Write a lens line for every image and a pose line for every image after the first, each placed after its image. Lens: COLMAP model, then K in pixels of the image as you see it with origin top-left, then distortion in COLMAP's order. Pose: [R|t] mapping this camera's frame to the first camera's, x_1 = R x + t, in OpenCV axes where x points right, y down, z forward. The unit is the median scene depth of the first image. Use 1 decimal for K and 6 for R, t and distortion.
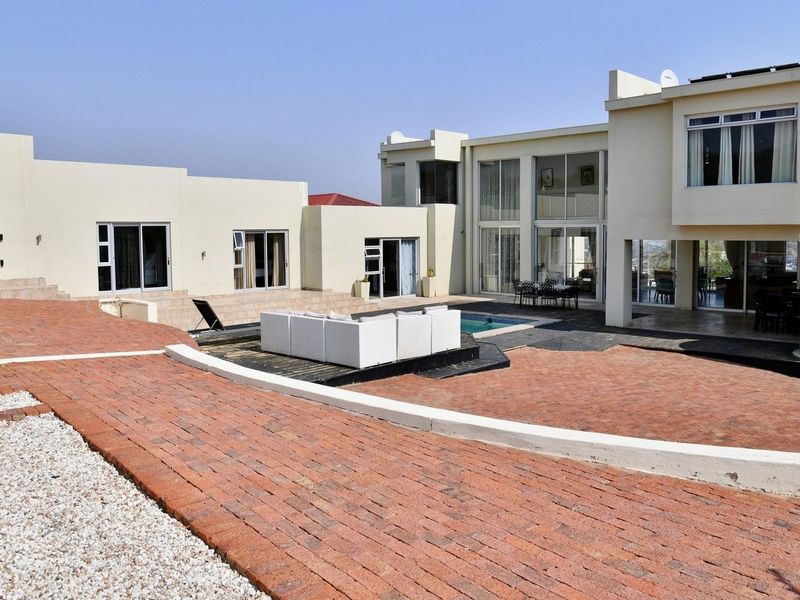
lens RADIAL K [[698.5, 0, 401.0], [0, 698.5, 269.3], [0, 0, 1]] dist [-0.011795, -0.004151]
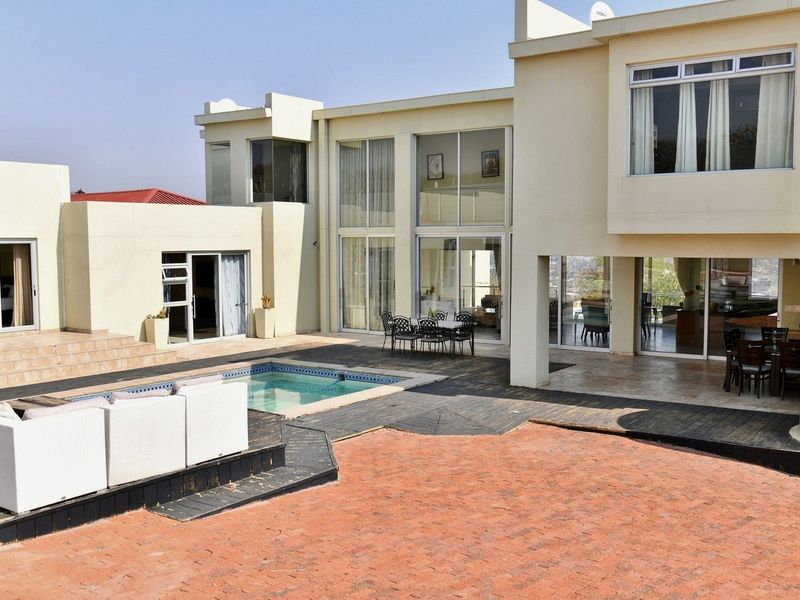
lens RADIAL K [[845.9, 0, 400.0], [0, 845.9, 300.0], [0, 0, 1]] dist [0.002714, -0.005506]
pose [[0.990625, -0.005495, 0.136496, 0.064923], [0.003637, 0.999897, 0.013861, -0.009541], [-0.136559, -0.013234, 0.990544, 0.177696]]
